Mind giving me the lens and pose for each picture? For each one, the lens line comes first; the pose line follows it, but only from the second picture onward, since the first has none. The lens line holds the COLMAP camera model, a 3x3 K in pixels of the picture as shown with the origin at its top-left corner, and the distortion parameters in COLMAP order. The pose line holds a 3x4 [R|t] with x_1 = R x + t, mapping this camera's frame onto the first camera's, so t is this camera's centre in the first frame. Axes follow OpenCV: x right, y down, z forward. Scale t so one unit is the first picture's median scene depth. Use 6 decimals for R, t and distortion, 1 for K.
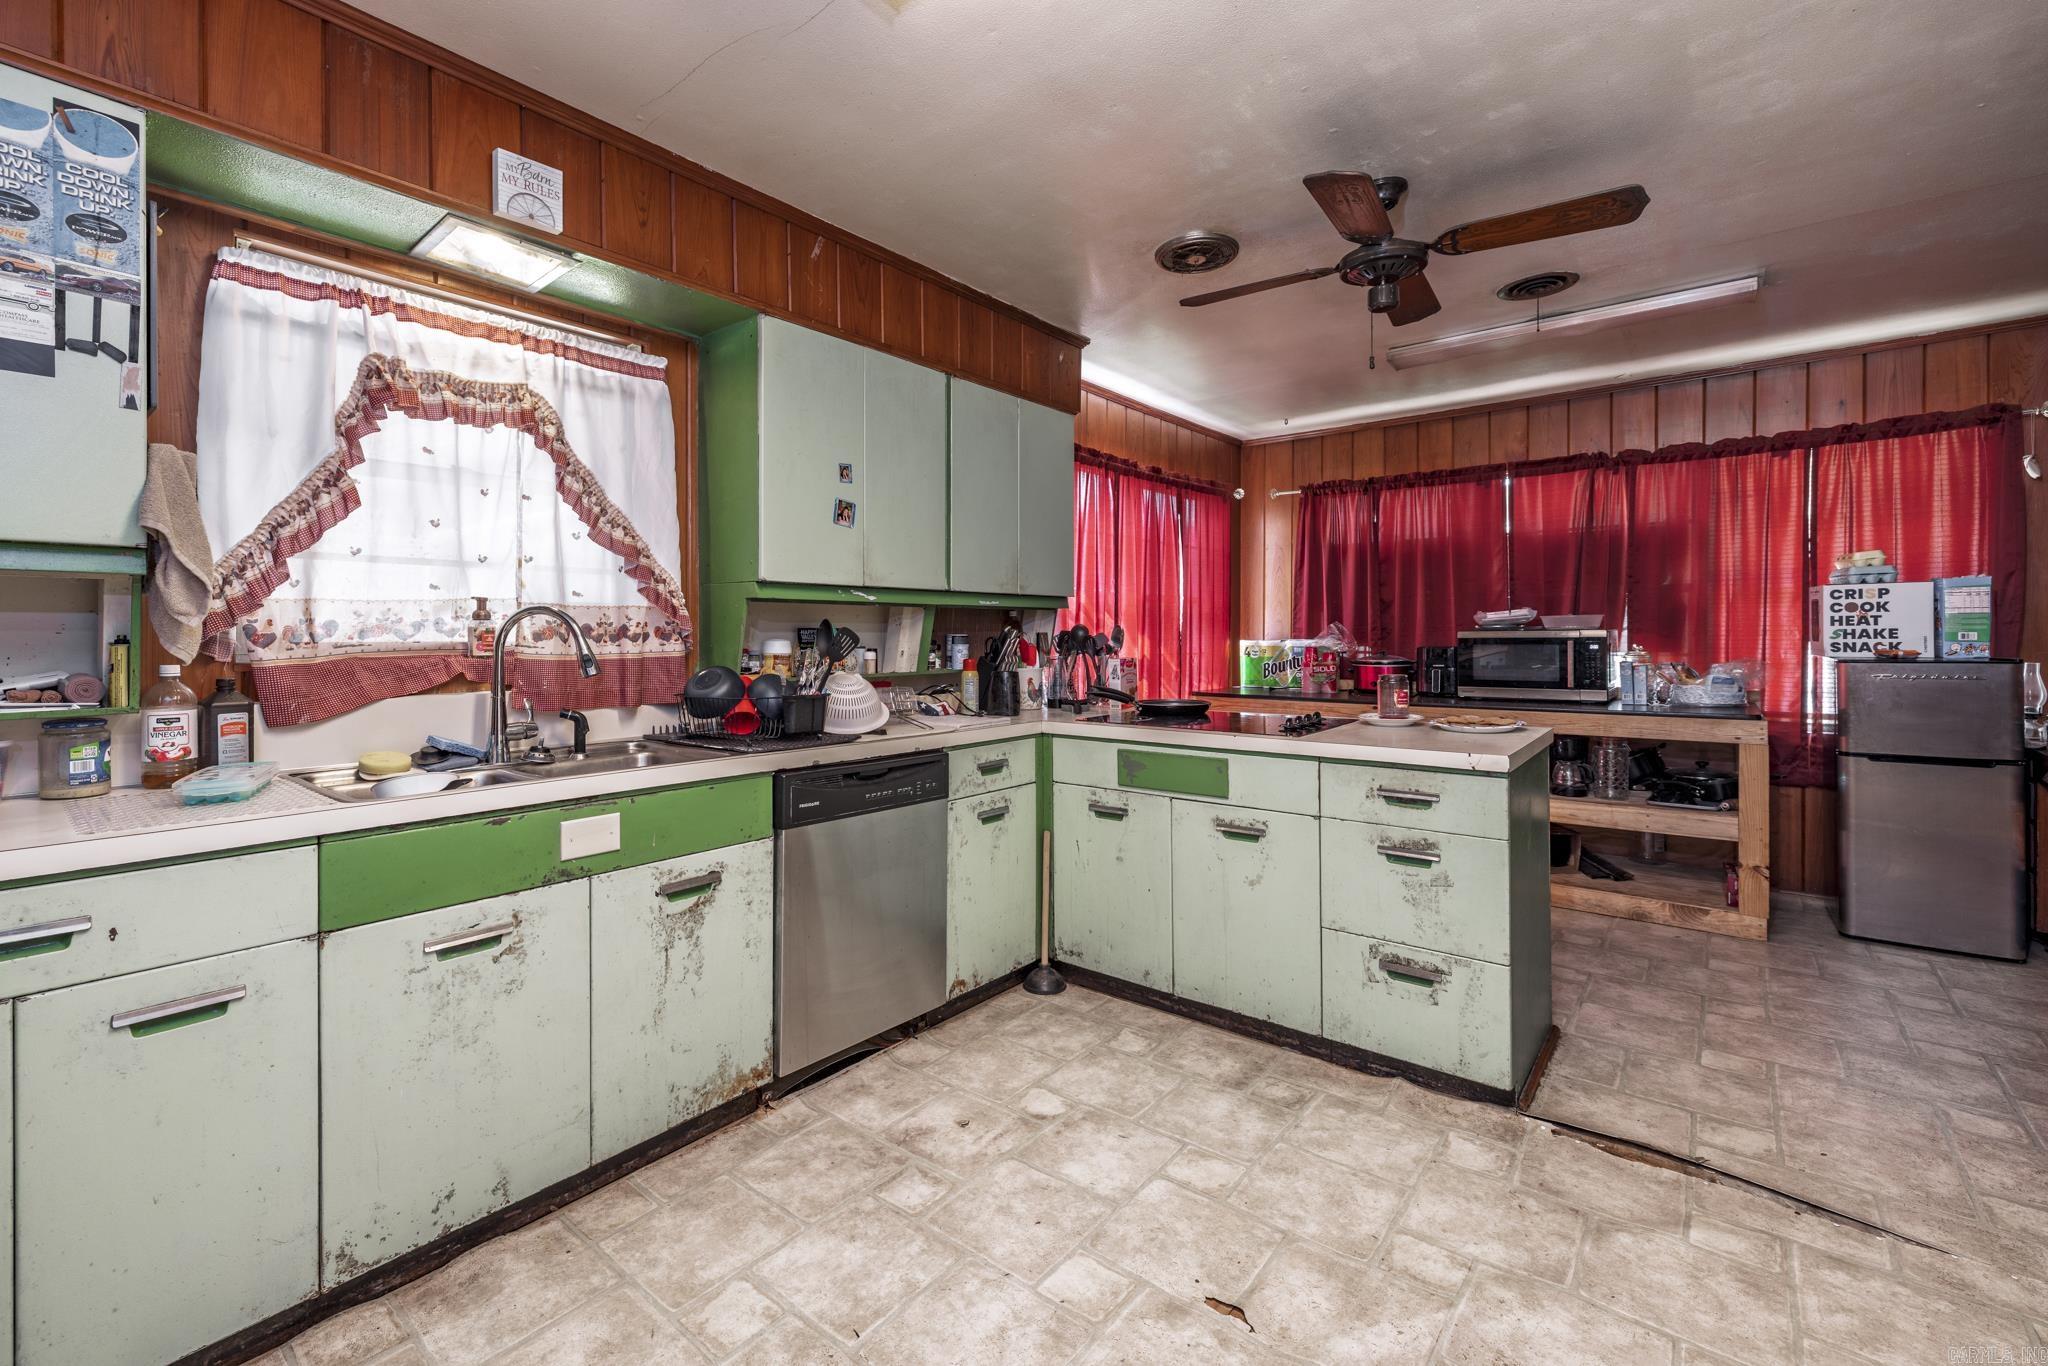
lens RADIAL K [[884.8, 0, 1056.8], [0, 884.8, 648.6], [0, 0, 1]] dist [0.000518, 0.001899]
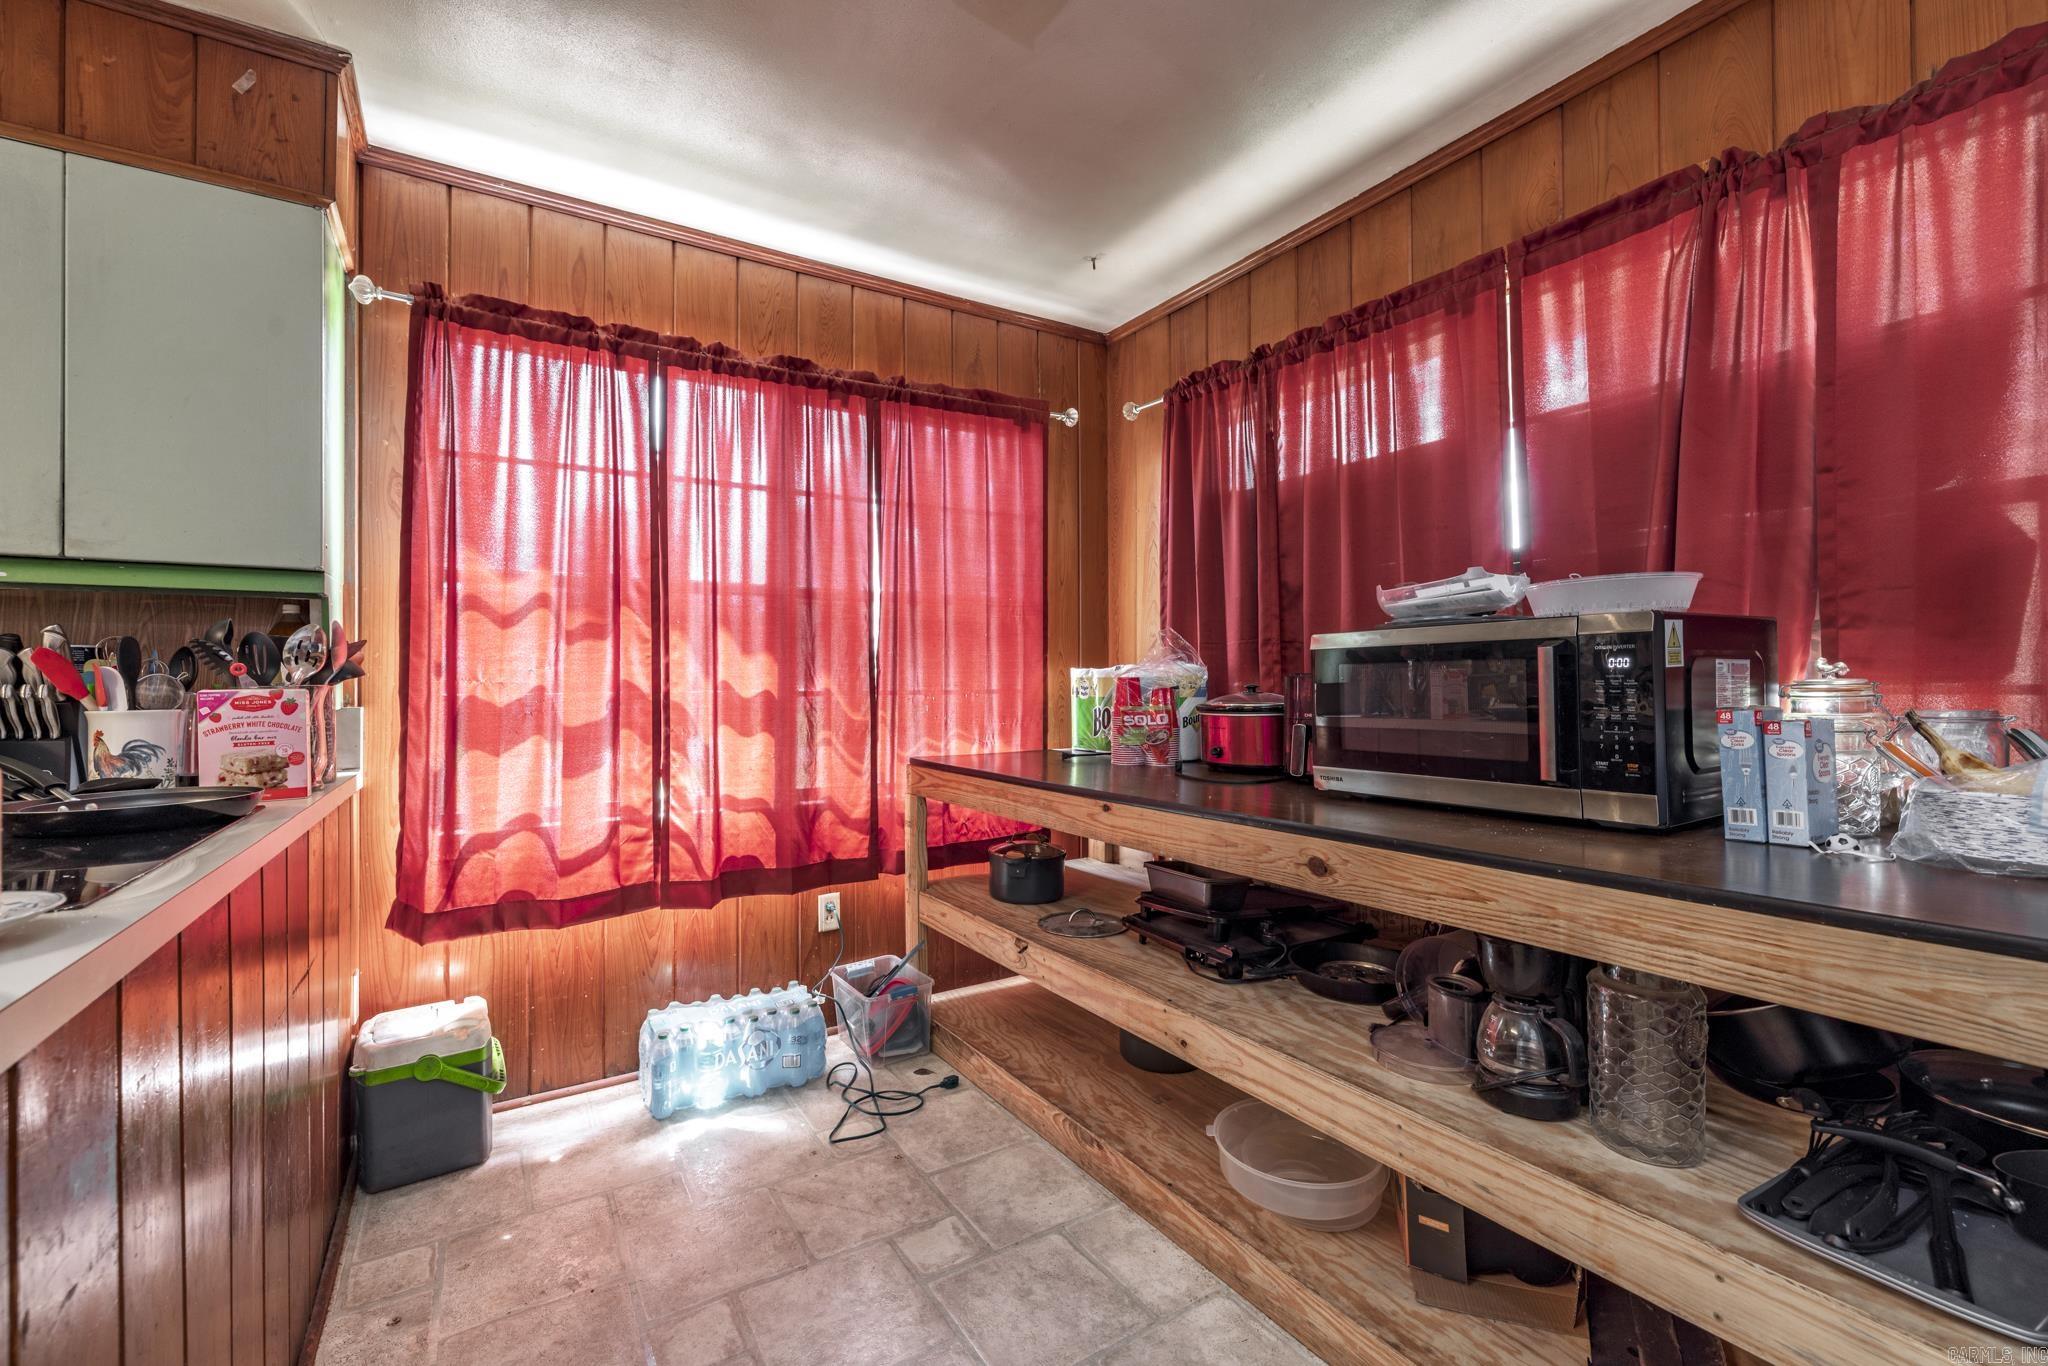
lens RADIAL K [[884.8, 0, 1018.6], [0, 884.8, 685.5], [0, 0, 1]] dist [0.000518, 0.001899]
pose [[0.935116, 0.001630, -0.354338, 0.464001], [-0.006112, 0.999915, -0.011530, 0.010322], [0.354289, 0.012947, 0.935046, 0.543684]]
